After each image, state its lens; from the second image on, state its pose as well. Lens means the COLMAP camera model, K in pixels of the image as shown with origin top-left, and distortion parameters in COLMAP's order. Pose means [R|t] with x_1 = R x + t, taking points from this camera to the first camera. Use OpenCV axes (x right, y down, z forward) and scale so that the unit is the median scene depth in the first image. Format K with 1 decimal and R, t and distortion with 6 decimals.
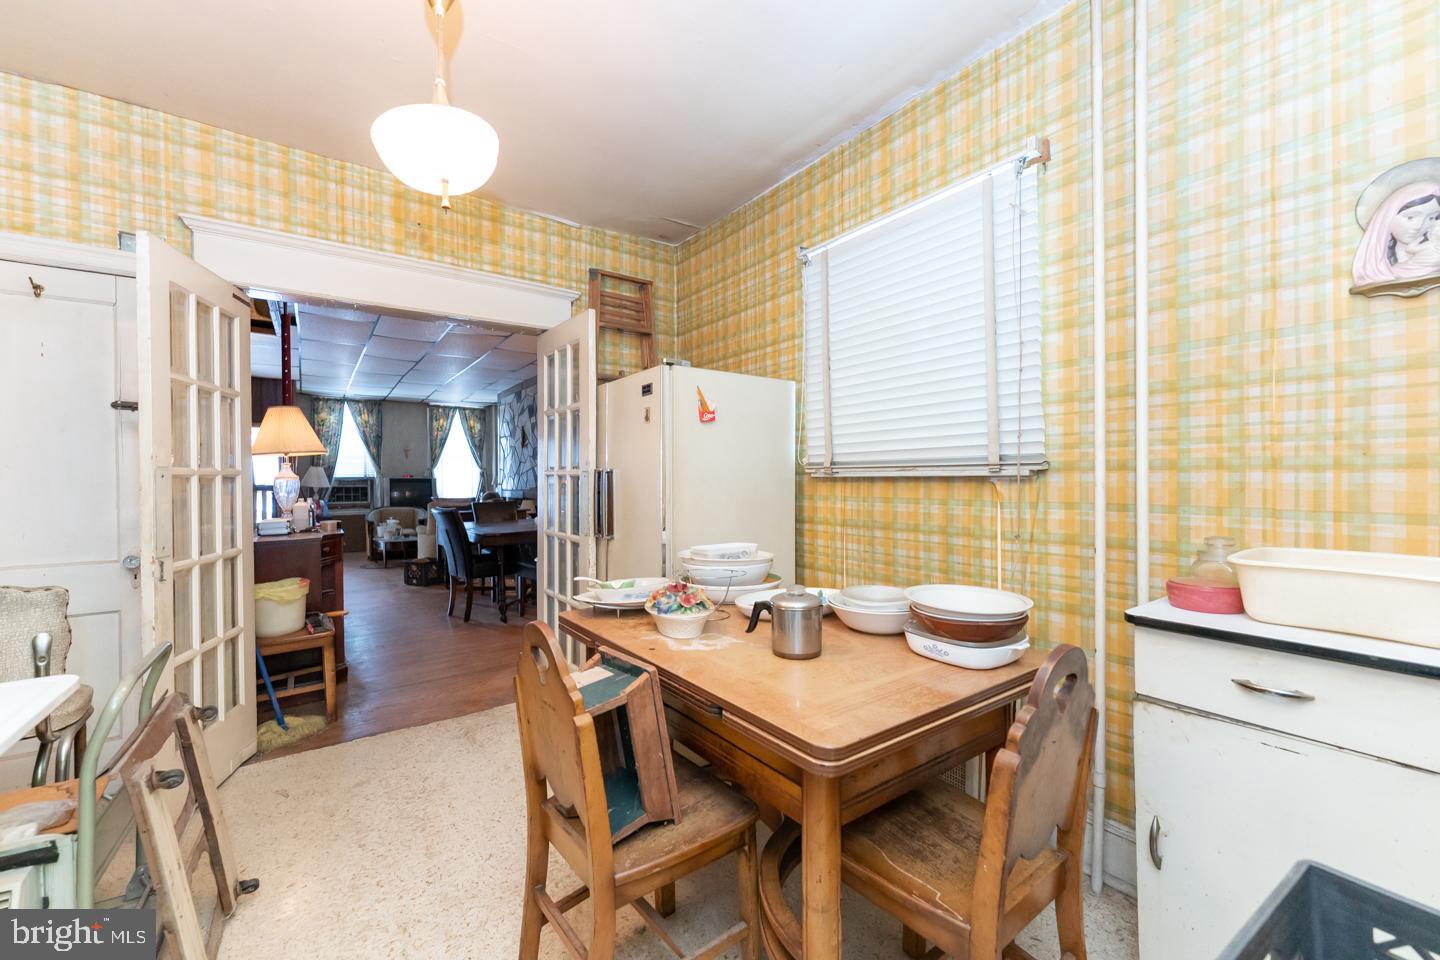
lens RADIAL K [[577.2, 0, 720.8], [0, 577.2, 480.8], [0, 0, 1]] dist [-0.001114, 0.000834]
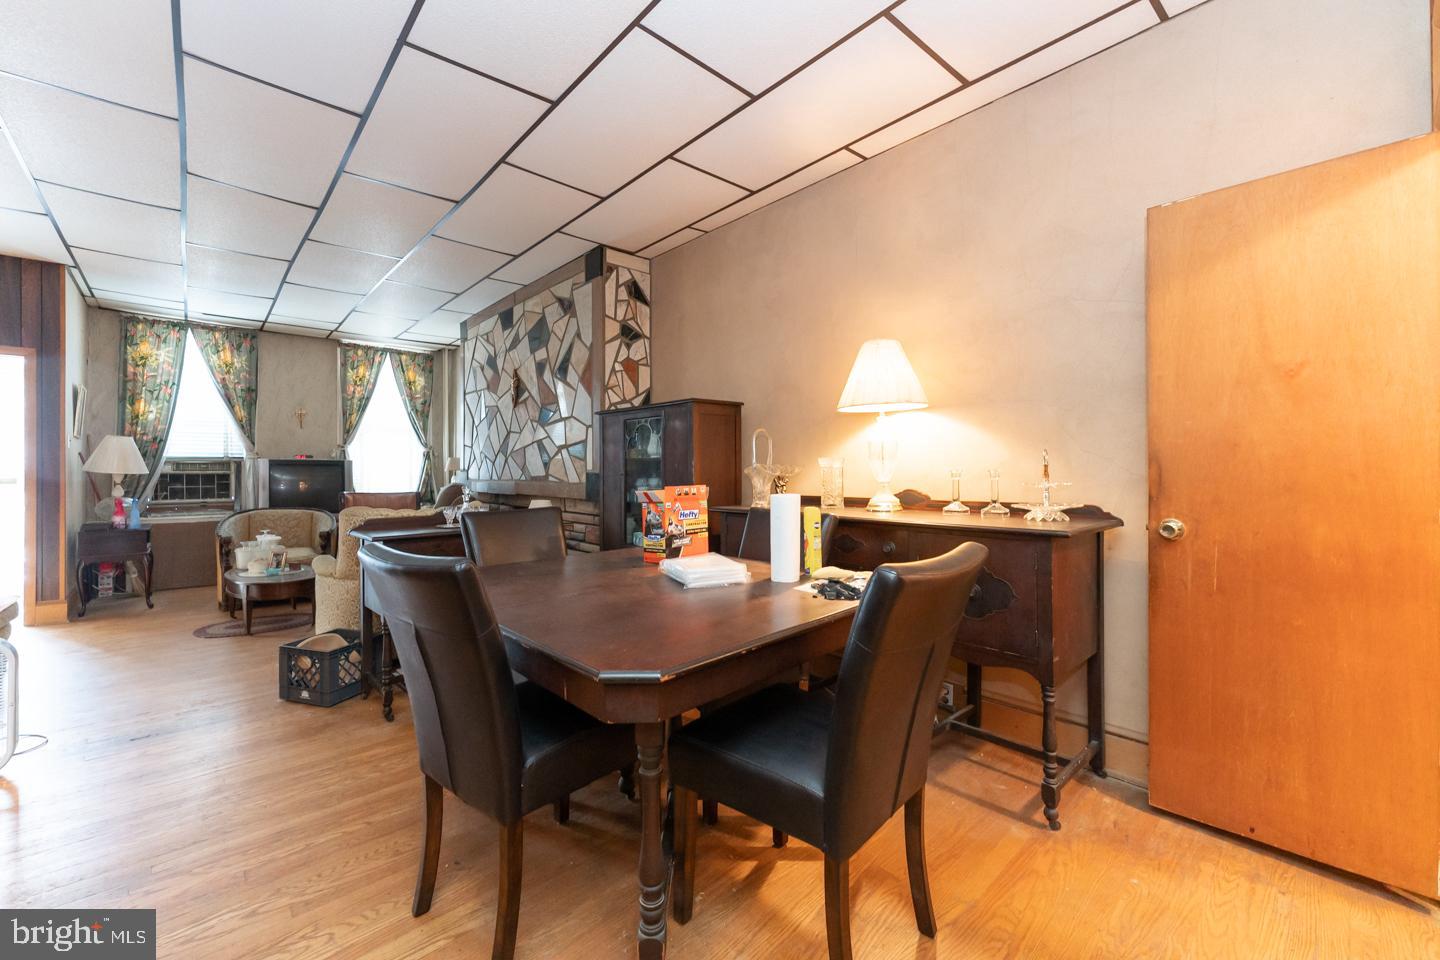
lens RADIAL K [[577.2, 0, 710.6], [0, 577.2, 468.6], [0, 0, 1]] dist [-0.001114, 0.000834]
pose [[0.994265, 0.006370, 0.106755, -0.213956], [-0.005922, 0.999972, -0.004510, 0.005471], [-0.106781, 0.003852, 0.994275, 0.416082]]
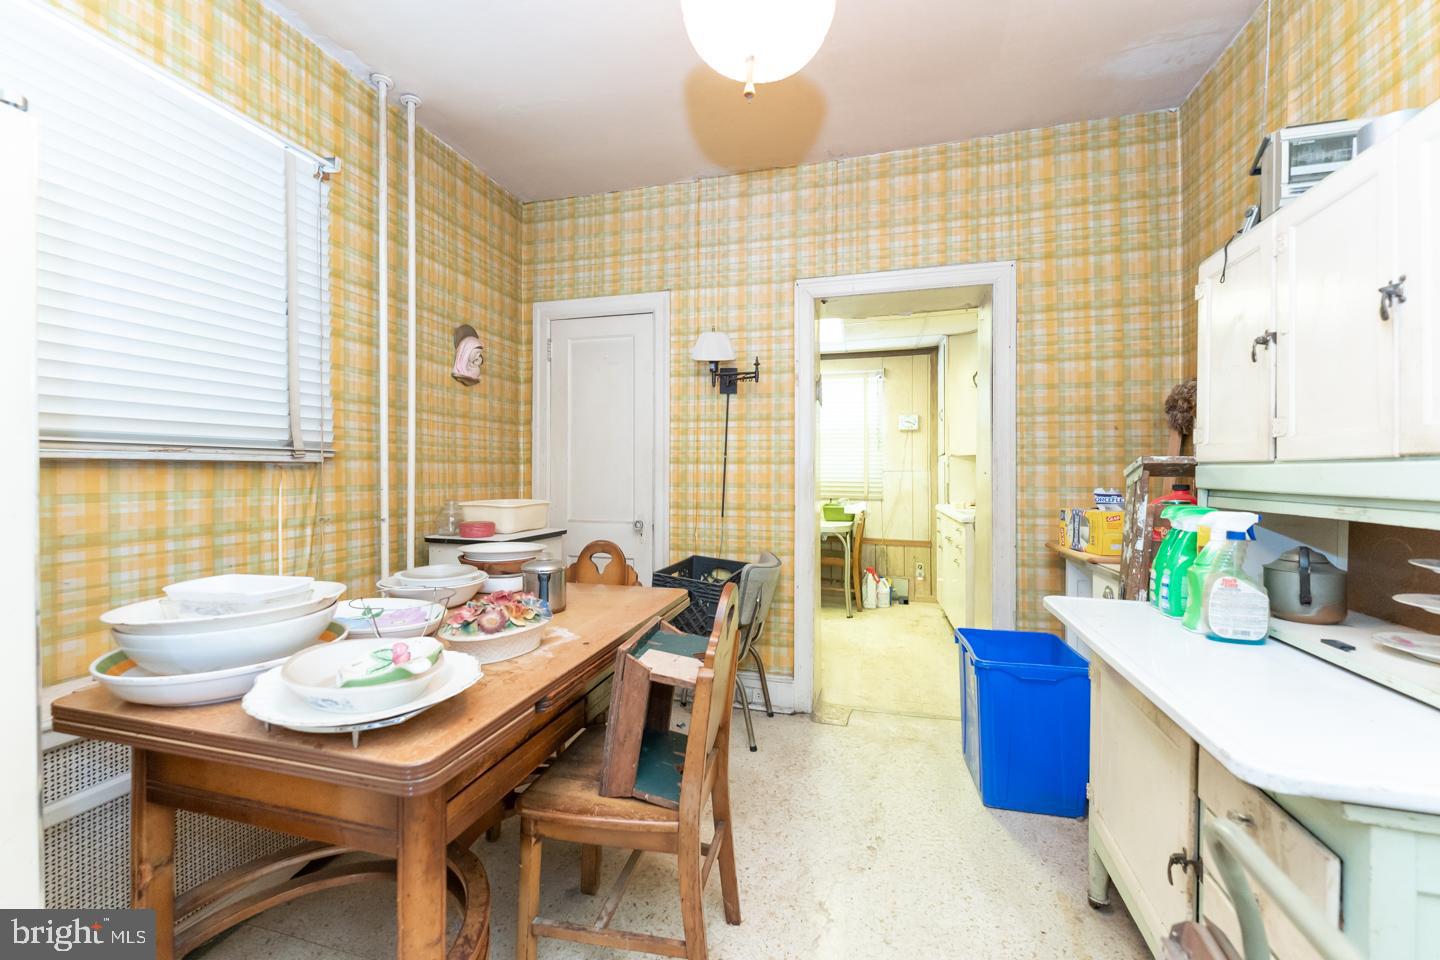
lens RADIAL K [[577.2, 0, 712.2], [0, 577.2, 467.2], [0, 0, 1]] dist [-0.001114, 0.000834]
pose [[-0.620245, 0.011359, 0.784326, -0.173065], [0.007753, 0.999935, -0.008351, 0.003319], [-0.784370, 0.000901, -0.620293, 0.251568]]
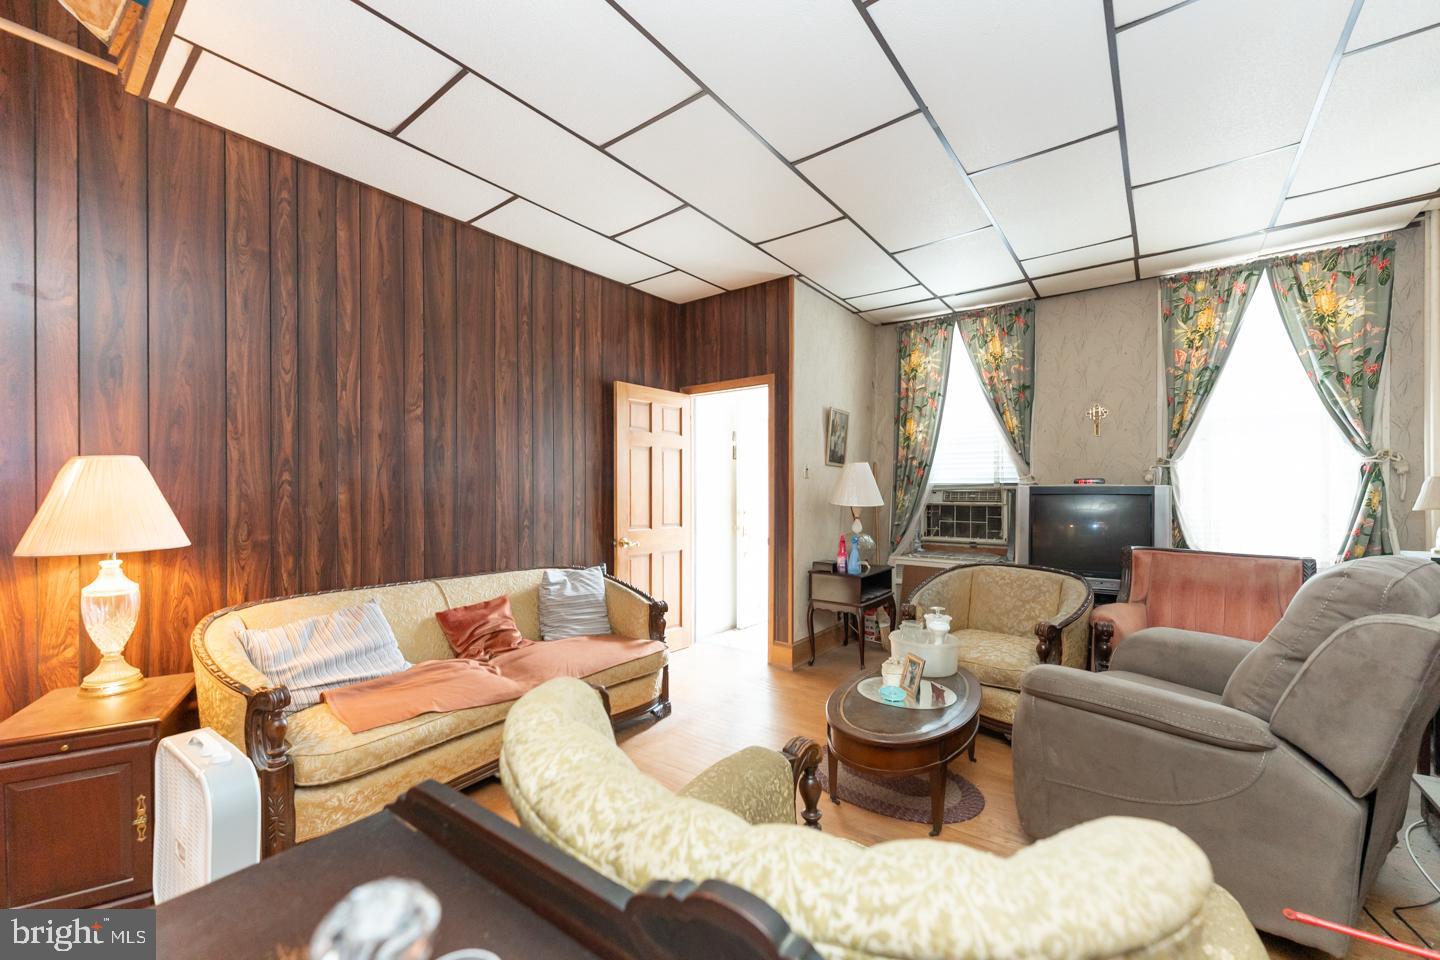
lens RADIAL K [[577.2, 0, 710.3], [0, 577.2, 494.1], [0, 0, 1]] dist [-0.001114, 0.000834]
pose [[0.284820, 0.012769, -0.958496, -0.298930], [-0.005061, 0.999917, 0.011816, -0.003393], [0.958568, 0.001485, 0.284861, 0.777192]]
